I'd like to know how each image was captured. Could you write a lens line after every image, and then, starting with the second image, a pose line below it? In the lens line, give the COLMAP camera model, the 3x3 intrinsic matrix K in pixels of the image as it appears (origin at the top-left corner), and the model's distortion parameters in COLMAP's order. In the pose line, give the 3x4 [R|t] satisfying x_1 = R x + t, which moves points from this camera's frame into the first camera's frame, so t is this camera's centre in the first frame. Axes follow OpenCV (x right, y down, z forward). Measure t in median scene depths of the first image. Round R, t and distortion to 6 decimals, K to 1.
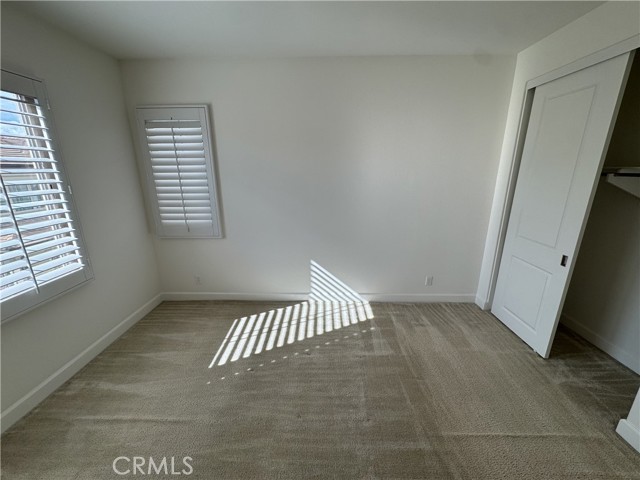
lens RADIAL K [[255.8, 0, 320.0], [0, 255.8, 240.0], [0, 0, 1]] dist [-0.009809, -0.000030]
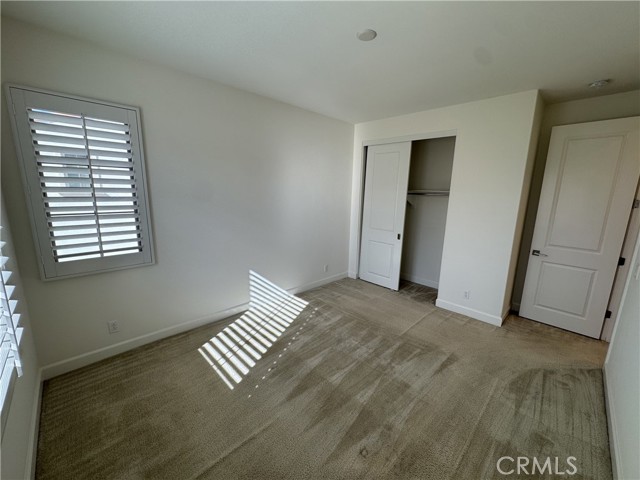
lens RADIAL K [[255.8, 0, 320.0], [0, 255.8, 240.0], [0, 0, 1]] dist [-0.009809, -0.000030]
pose [[0.693595, -0.114929, 0.711138, -0.635778], [0.166272, 0.986076, -0.002807, 0.007170], [-0.700914, 0.120190, 0.703047, 0.026302]]
